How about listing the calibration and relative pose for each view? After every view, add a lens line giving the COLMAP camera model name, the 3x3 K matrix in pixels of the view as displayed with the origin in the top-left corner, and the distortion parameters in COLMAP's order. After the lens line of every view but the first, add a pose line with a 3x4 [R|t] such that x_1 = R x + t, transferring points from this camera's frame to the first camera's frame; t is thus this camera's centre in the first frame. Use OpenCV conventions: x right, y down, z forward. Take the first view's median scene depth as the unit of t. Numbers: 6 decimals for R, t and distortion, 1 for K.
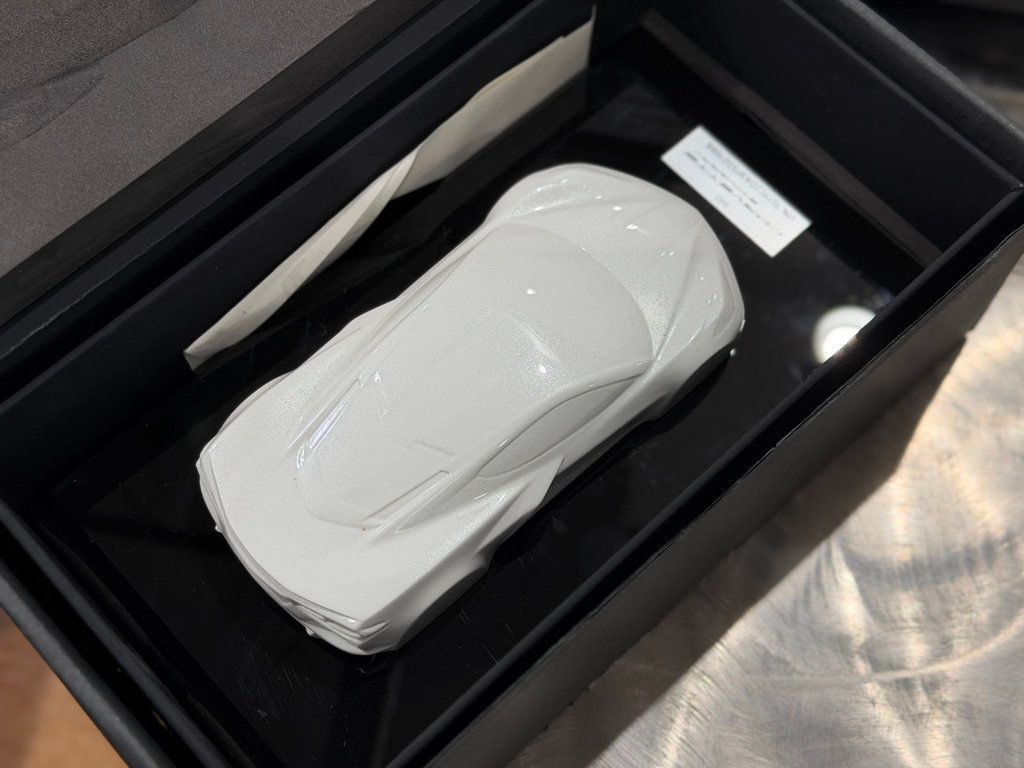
lens RADIAL K [[1589.5, 0, 512.0], [0, 1589.5, 384.0], [0, 0, 1]] dist [0.246444, -0.019676]
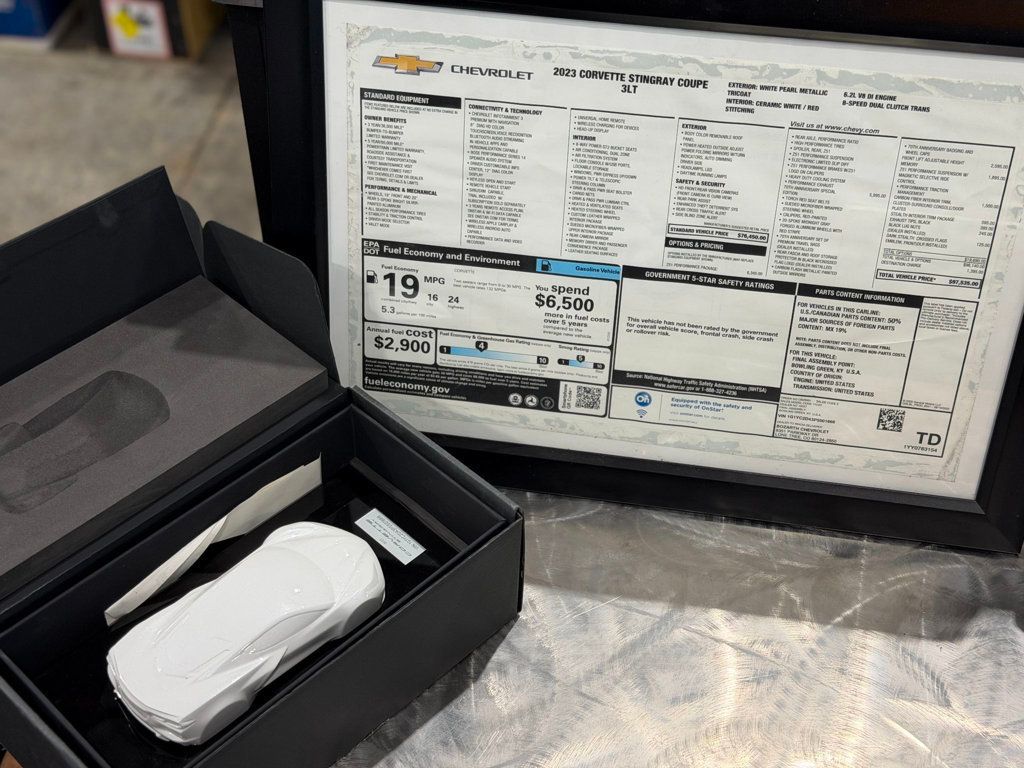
lens RADIAL K [[1589.5, 0, 512.0], [0, 1589.5, 384.0], [0, 0, 1]] dist [0.246444, -0.019676]
pose [[0.999053, -0.023895, 0.036358, 0.237740], [0.035100, 0.936448, -0.349045, 0.431752], [-0.025707, 0.349991, 0.936400, -1.013828]]
